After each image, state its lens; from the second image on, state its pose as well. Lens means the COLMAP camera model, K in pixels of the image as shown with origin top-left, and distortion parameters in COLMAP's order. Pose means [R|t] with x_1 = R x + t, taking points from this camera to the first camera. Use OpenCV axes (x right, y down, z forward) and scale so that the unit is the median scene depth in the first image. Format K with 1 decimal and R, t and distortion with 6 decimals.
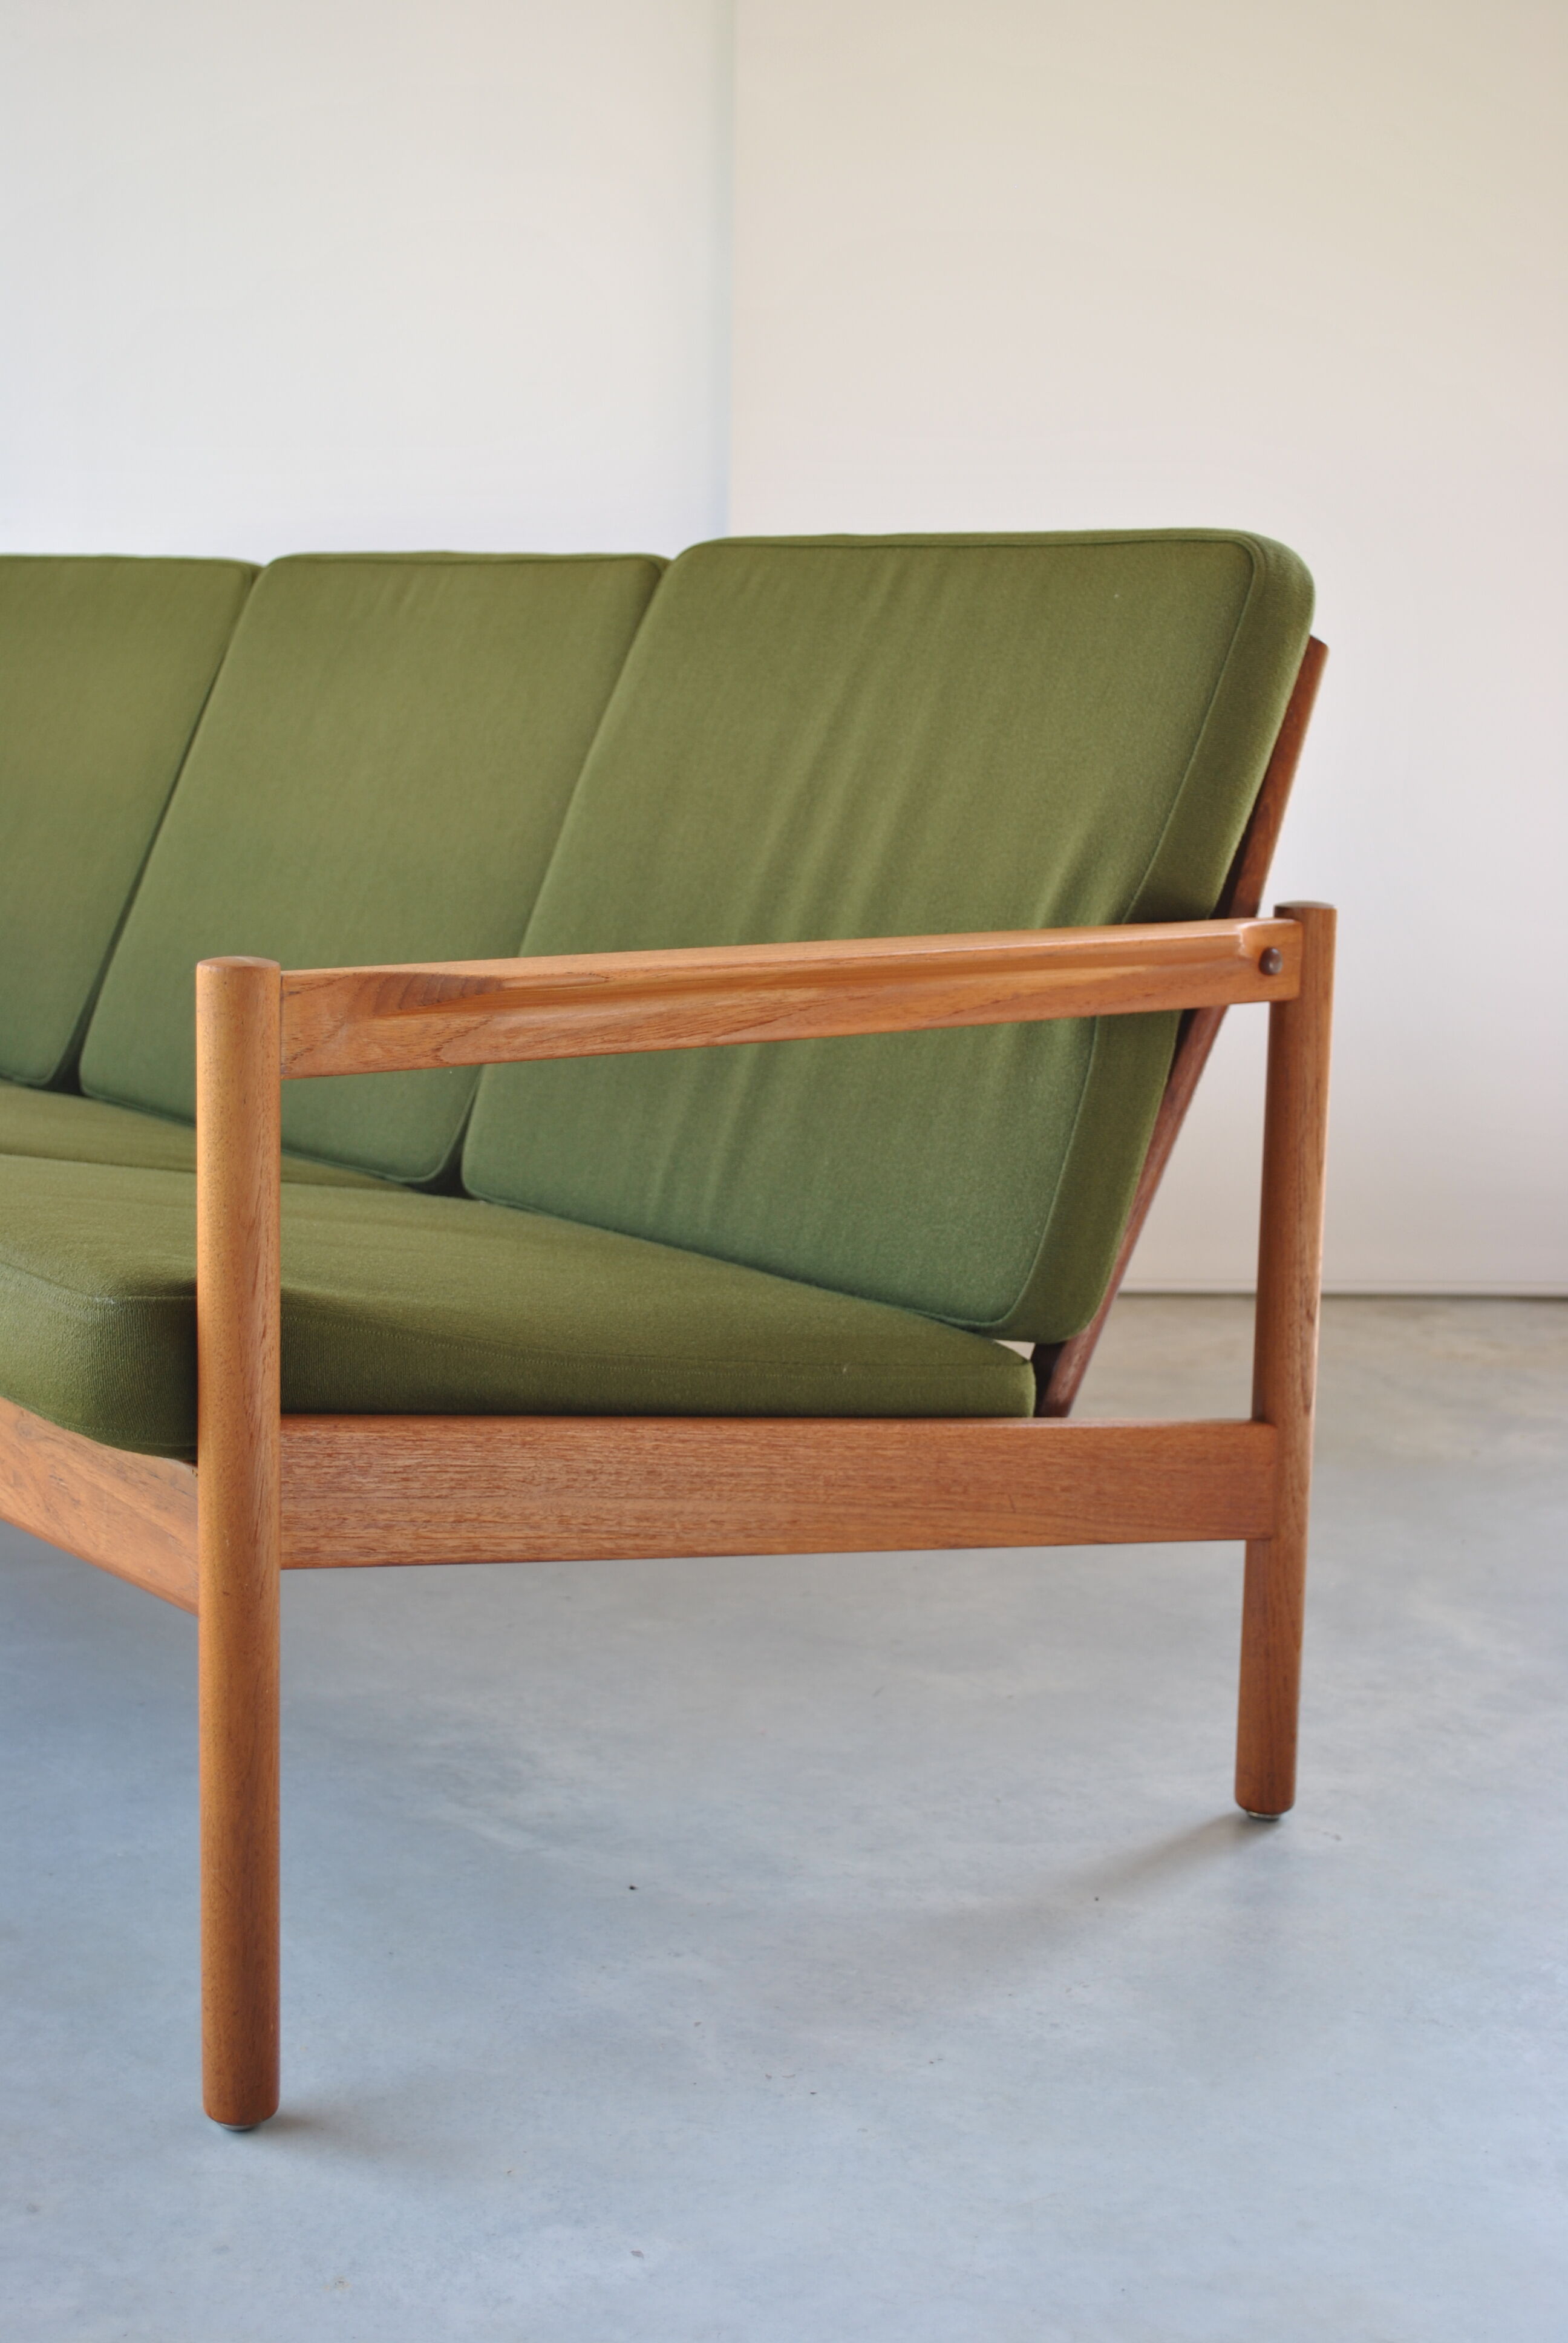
lens RADIAL K [[3296.2, 0, 784.0], [0, 3296.2, 1171.5], [0, 0, 1]] dist [-0.029371, -0.024307]
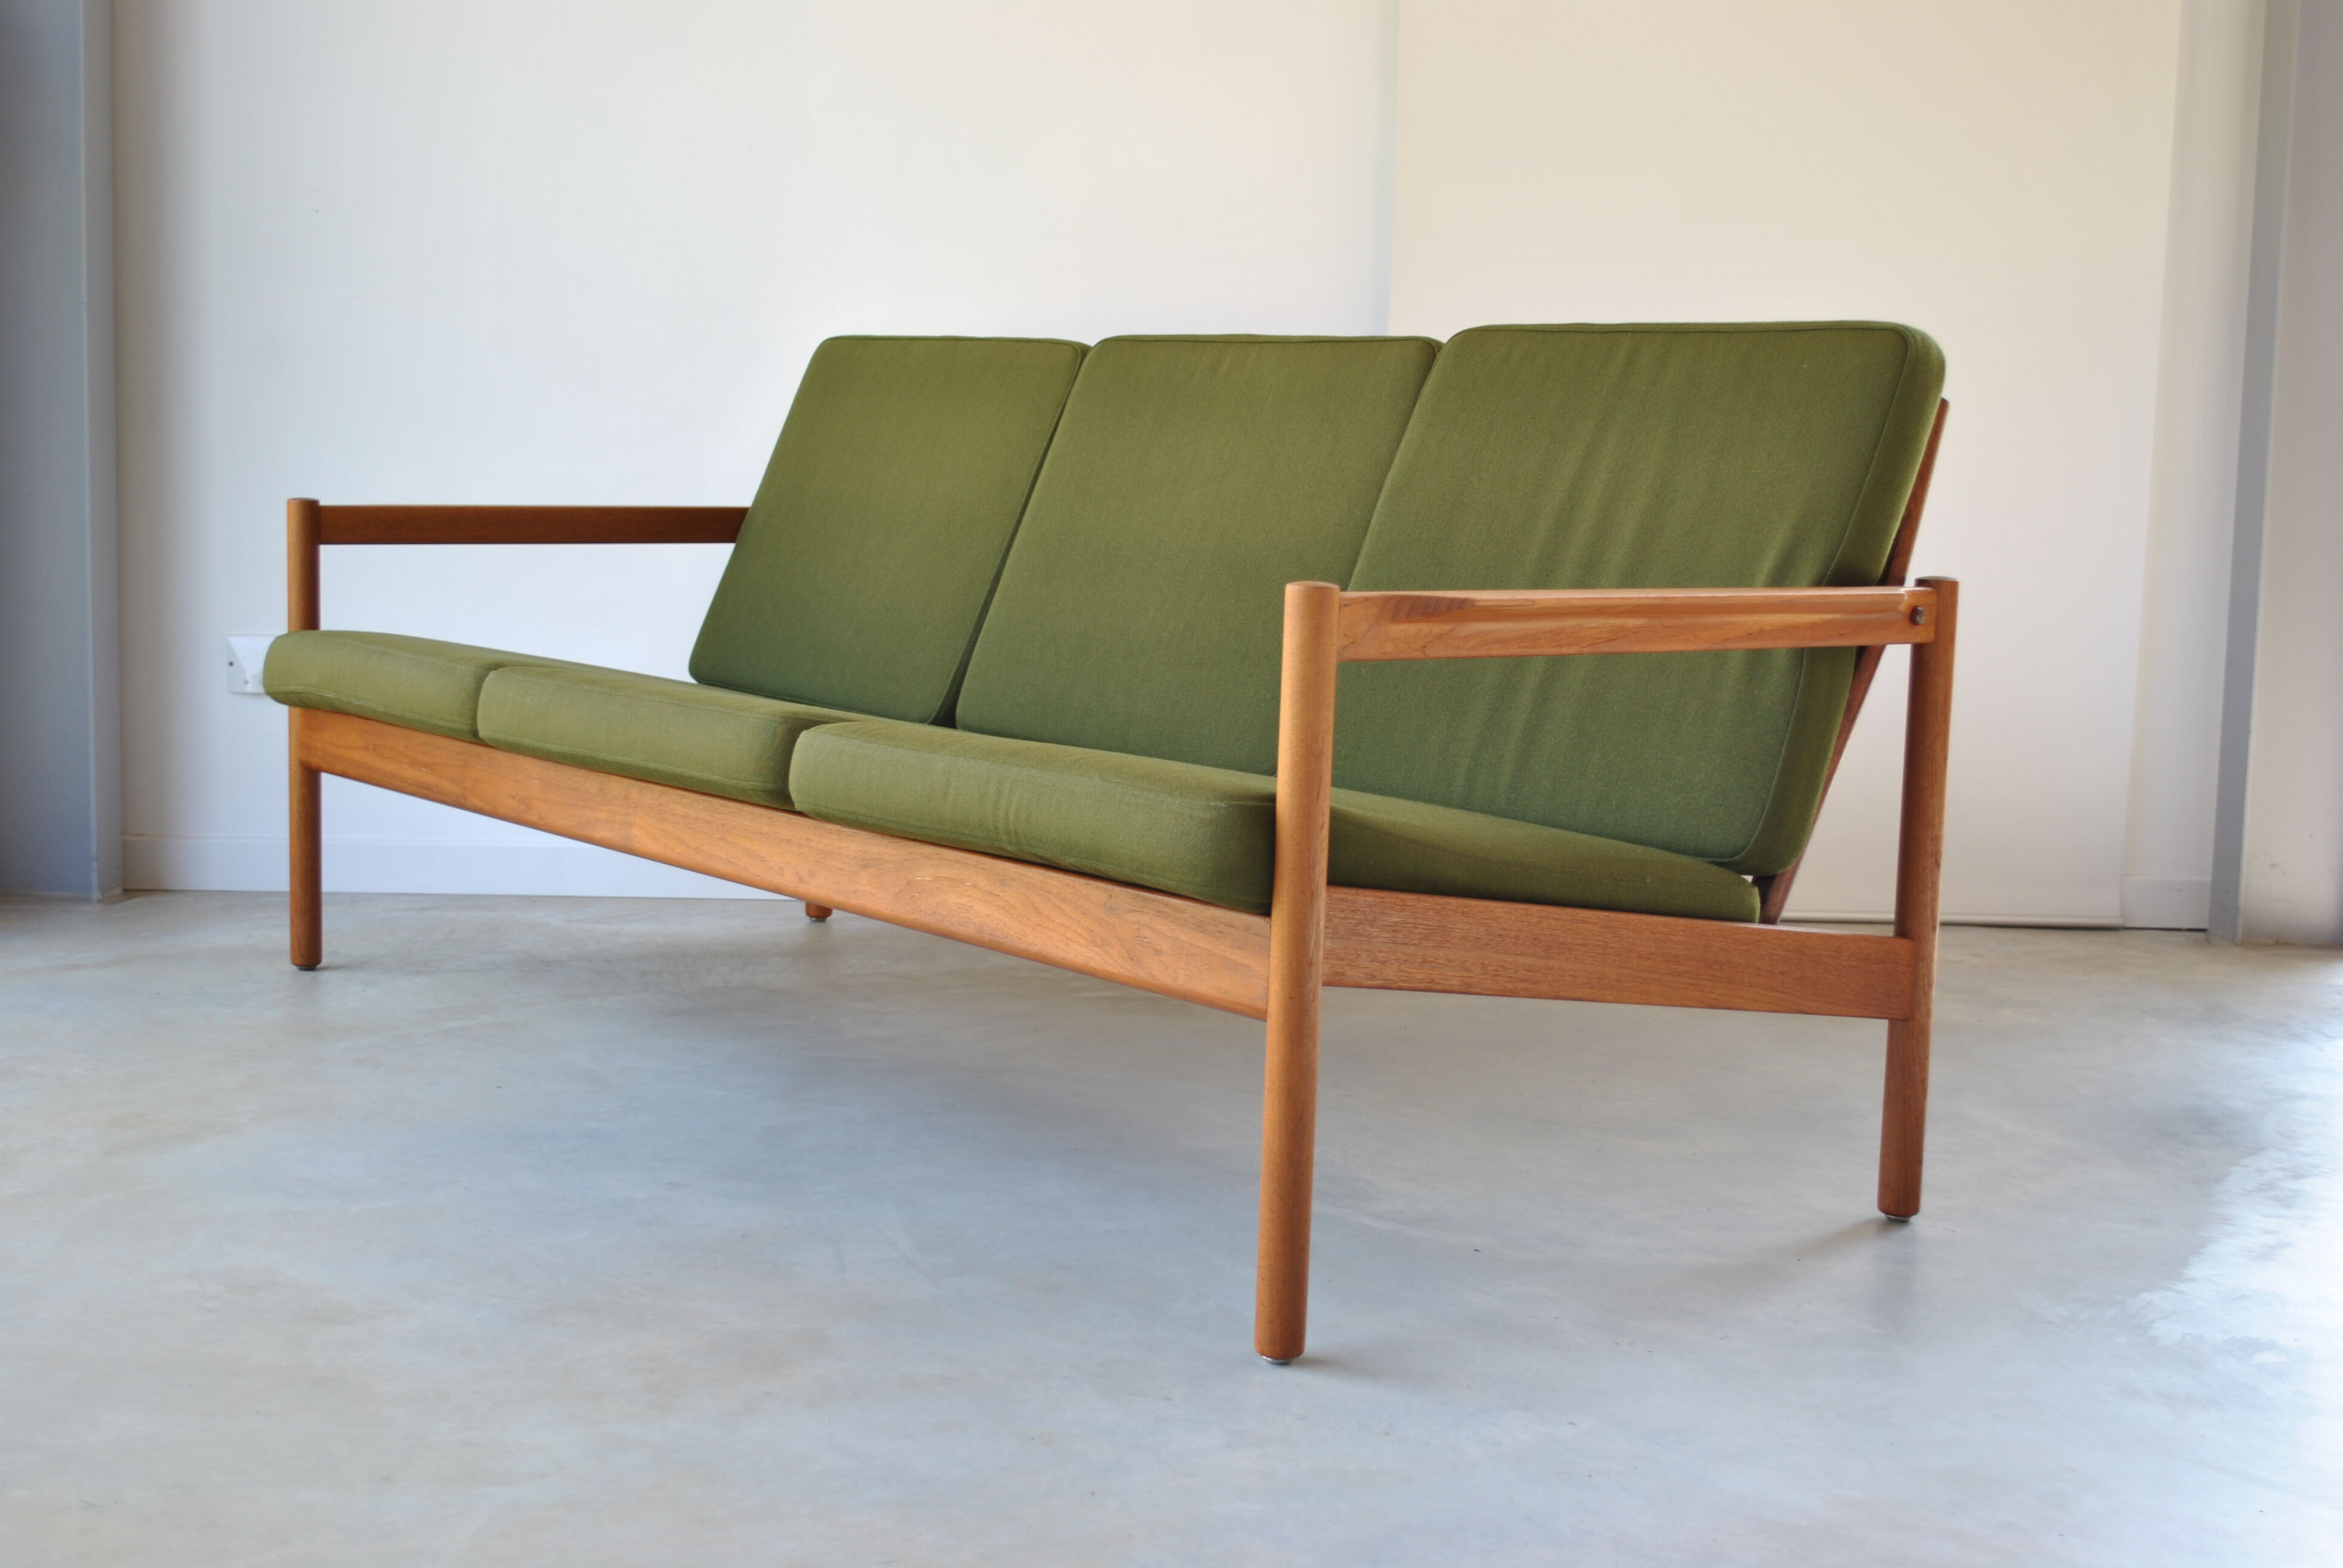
lens RADIAL K [[2972.2, 0, 1188.7], [0, 2972.2, 780.6], [0, 0, 1]] dist [-0.046331, 0.022678]
pose [[0.999930, 0.011229, 0.003678, -0.180456], [-0.011051, 0.998919, -0.045162, 0.072869], [-0.004181, 0.045118, 0.998973, -0.308161]]
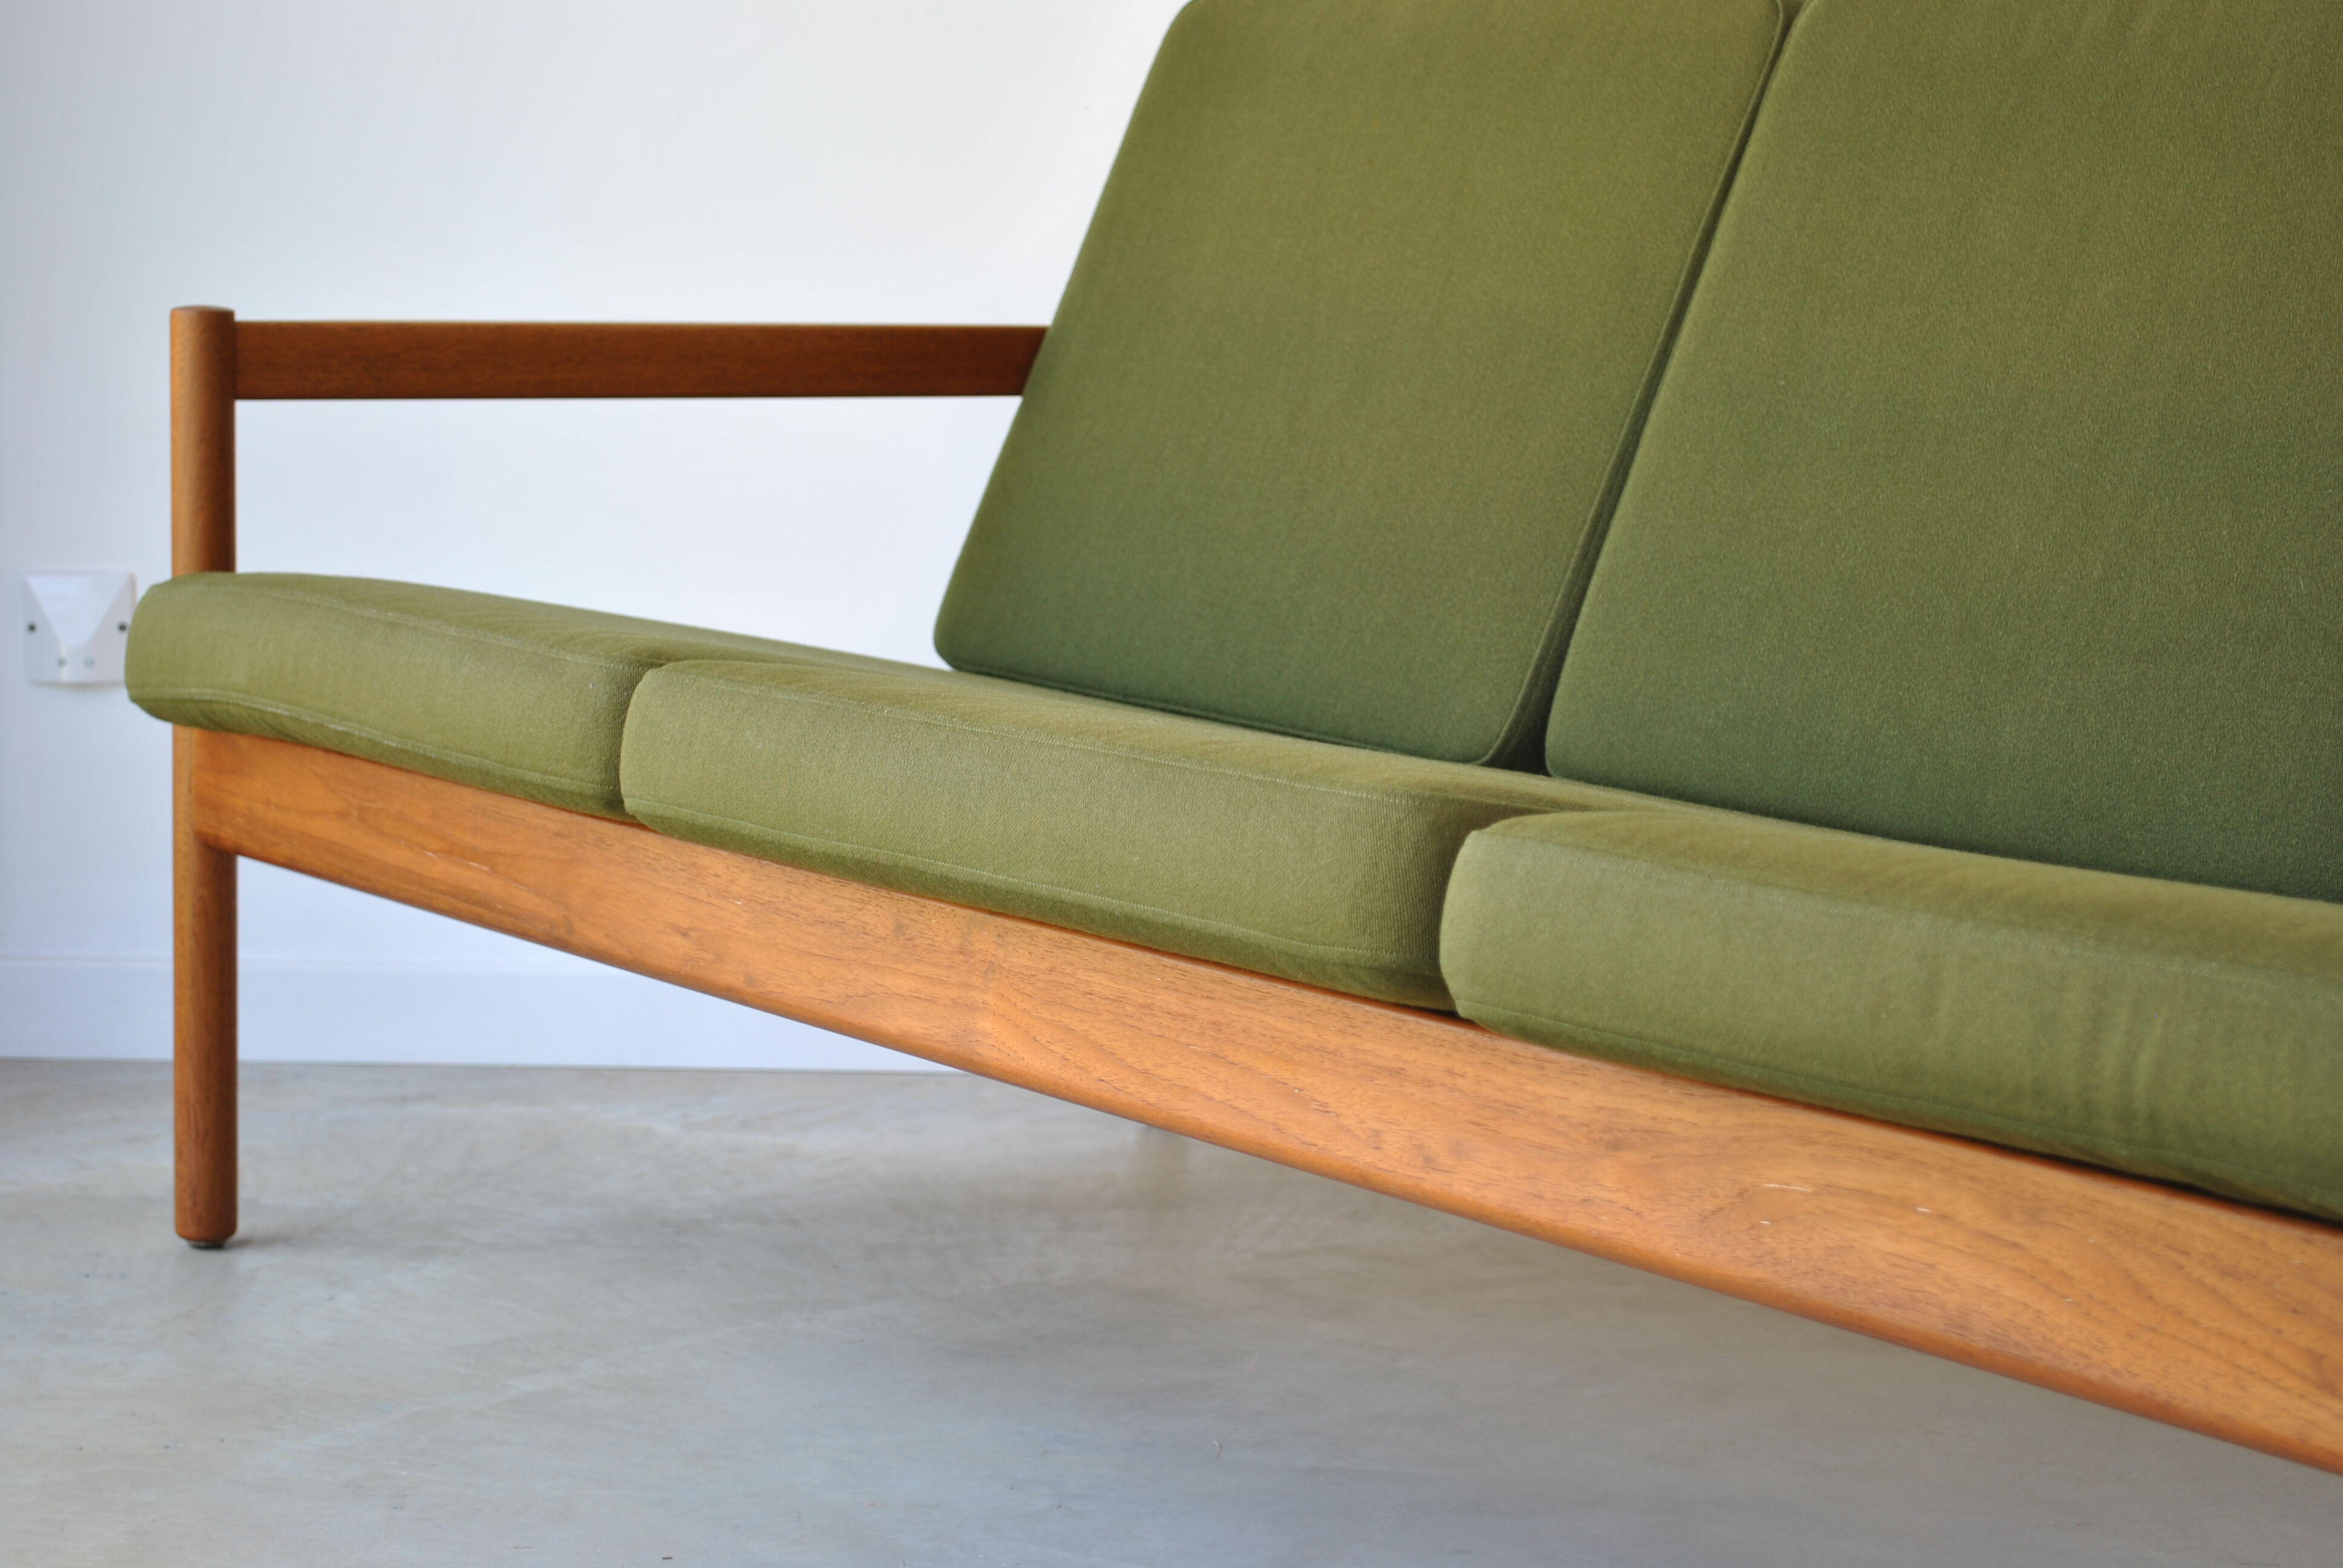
lens RADIAL K [[4464.6, 0, 1175.0], [0, 4464.6, 781.9], [0, 0, 1]] dist [0.025204, 0.006617]
pose [[0.999378, 0.011058, -0.033500, -0.378056], [-0.012319, 0.999215, -0.037647, 0.015703], [0.033057, 0.038037, 0.998729, 0.158428]]
